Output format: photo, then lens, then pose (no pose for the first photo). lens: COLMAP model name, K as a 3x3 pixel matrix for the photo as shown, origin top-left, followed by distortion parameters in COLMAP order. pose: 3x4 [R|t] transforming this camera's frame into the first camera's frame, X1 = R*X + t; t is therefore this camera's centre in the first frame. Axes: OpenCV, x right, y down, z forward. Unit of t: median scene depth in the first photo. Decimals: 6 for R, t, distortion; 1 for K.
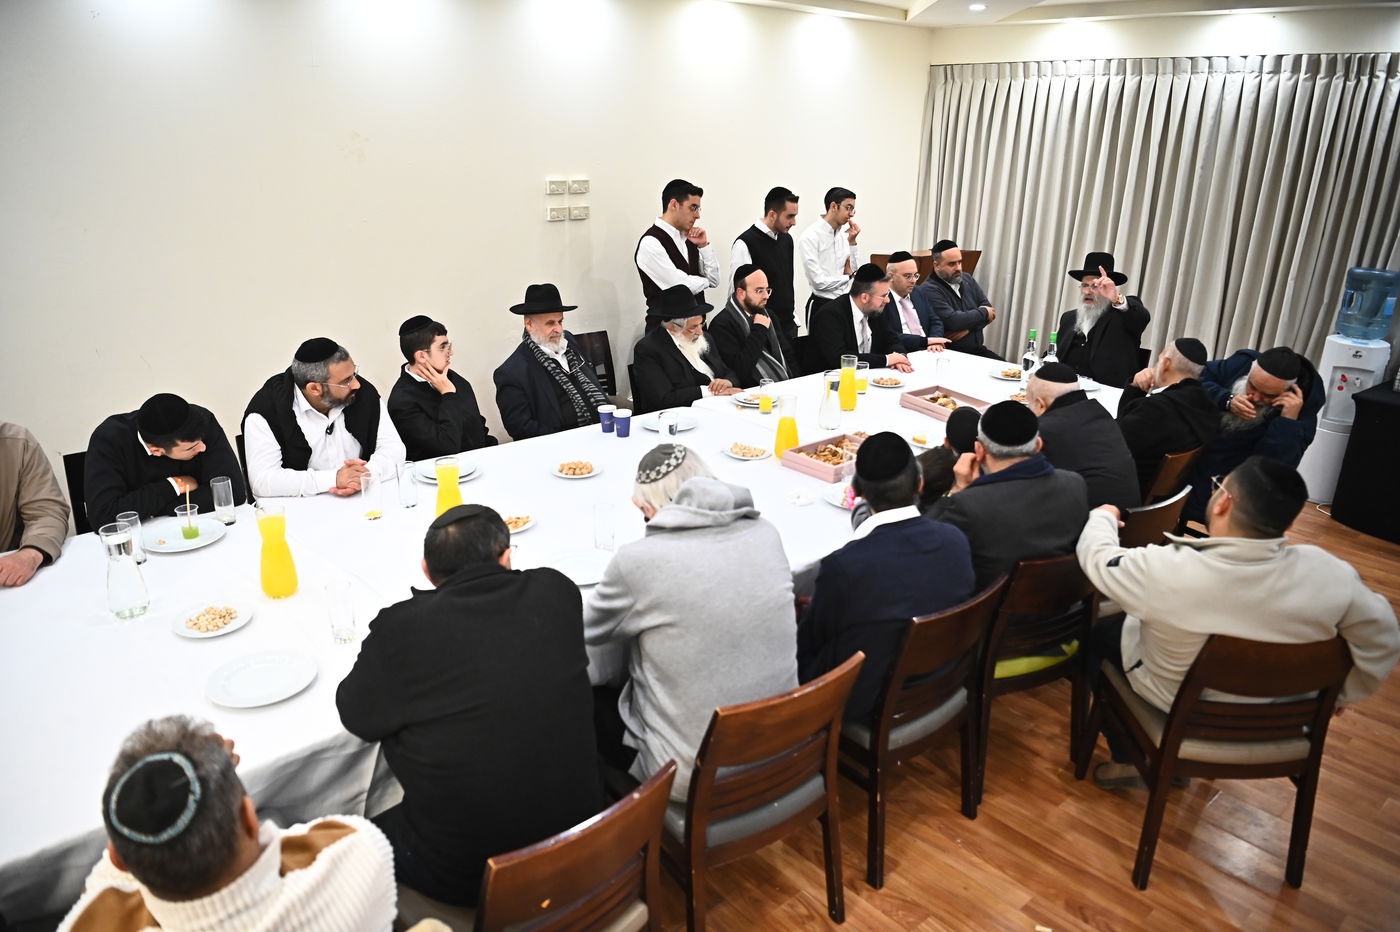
lens RADIAL K [[914.1, 0, 704.3], [0, 914.1, 443.5], [0, 0, 1]] dist [-0.030443, 0.000406]
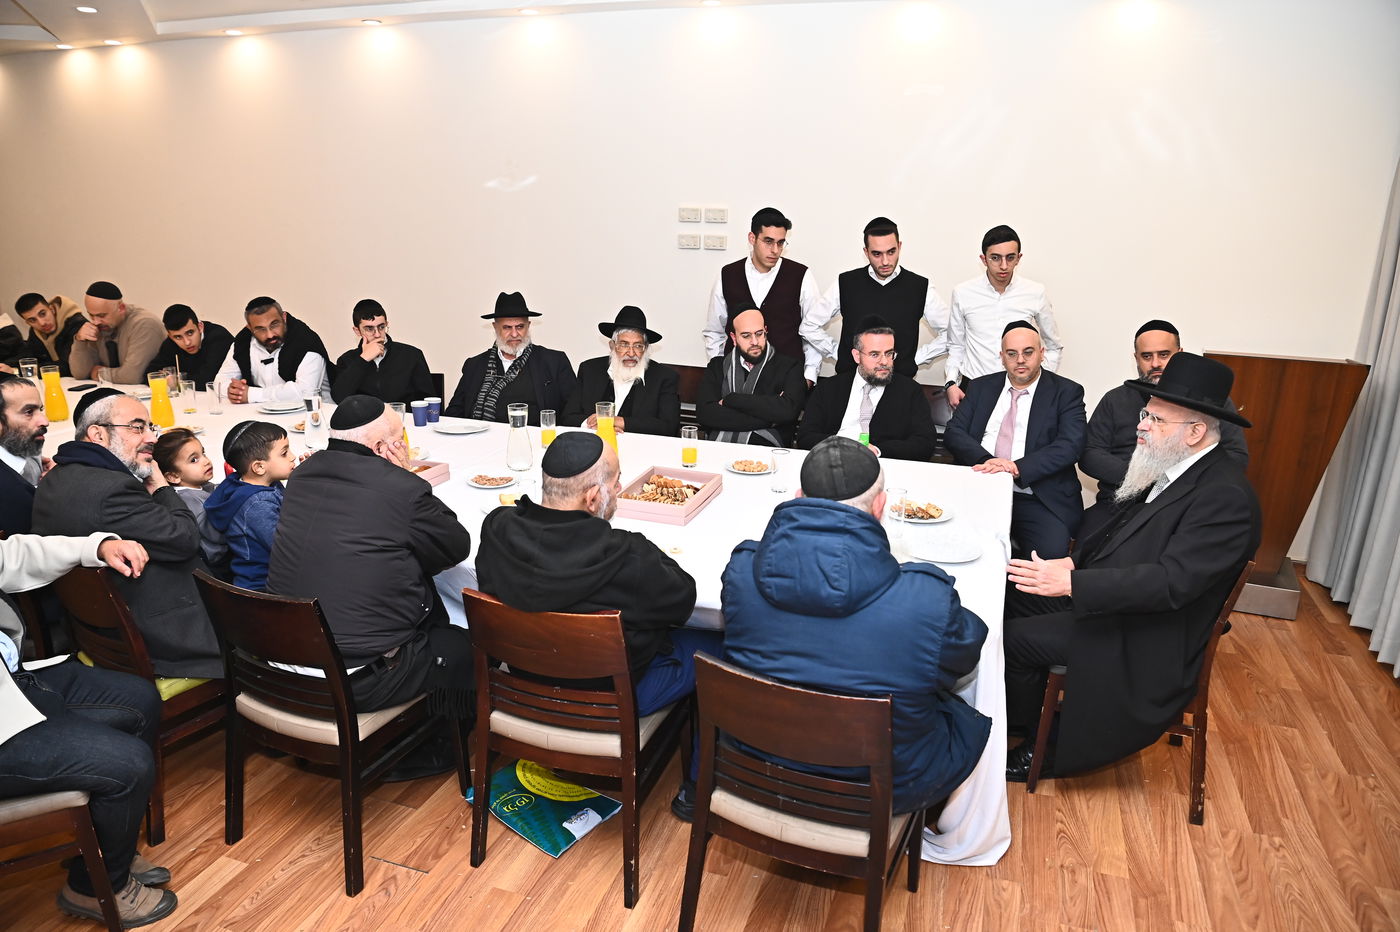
lens RADIAL K [[914.1, 0, 704.3], [0, 914.1, 443.5], [0, 0, 1]] dist [-0.030443, 0.000406]
pose [[0.510128, 0.223967, -0.830426, 0.735100], [-0.277053, 0.956829, 0.087865, -0.133741], [0.814255, 0.185249, 0.550156, 0.512062]]
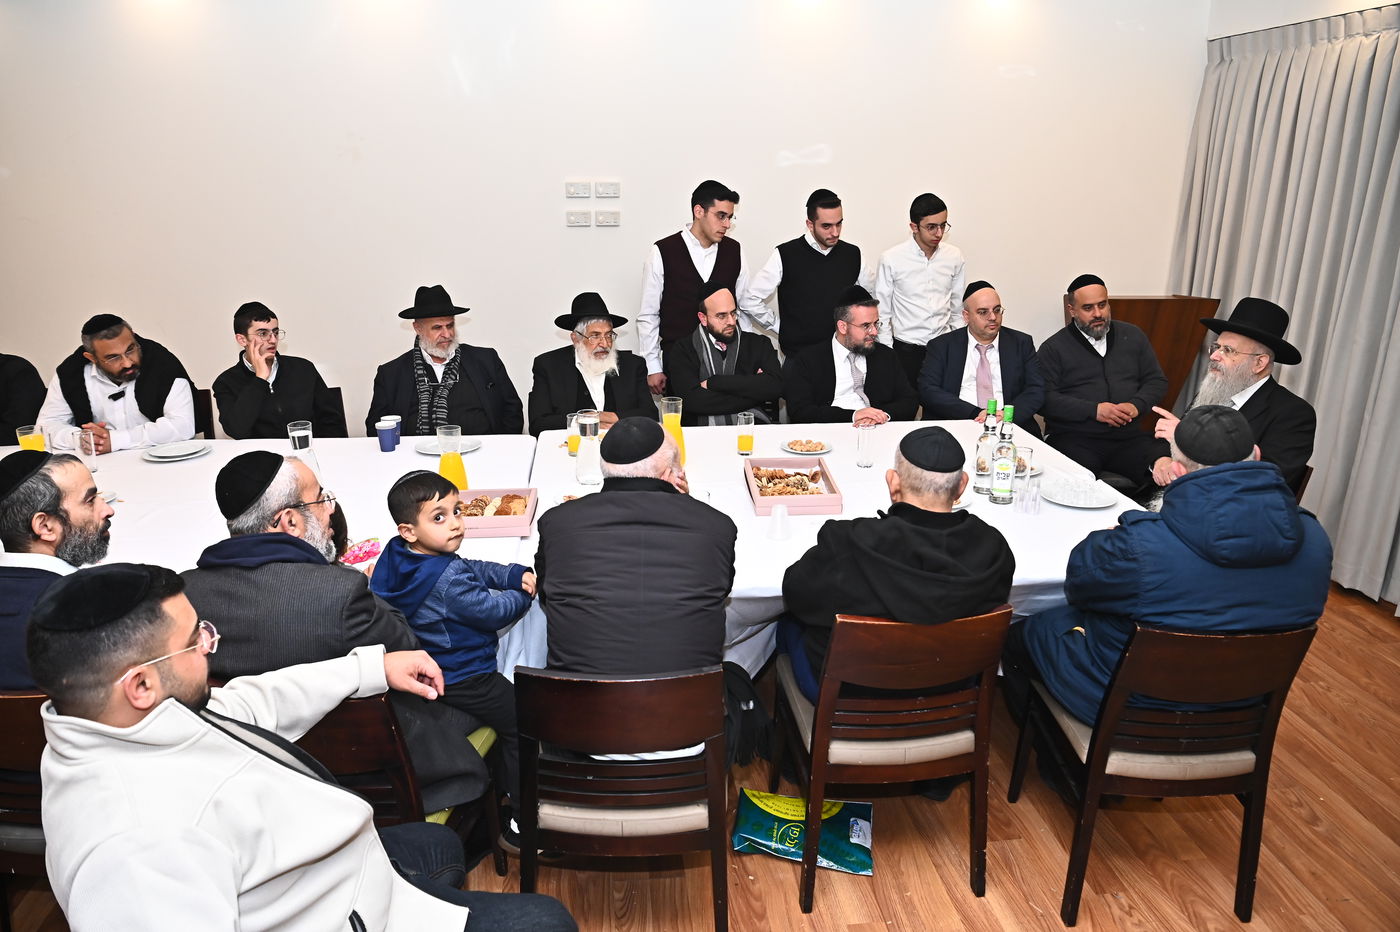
lens RADIAL K [[913.3, 0, 680.2], [0, 913.3, 462.8], [0, 0, 1]] dist [-0.058513, 0.000053]
pose [[0.820903, 0.171907, -0.544578, 0.476904], [-0.174250, 0.983540, 0.047807, -0.070076], [0.543833, 0.055648, 0.837346, 0.299478]]
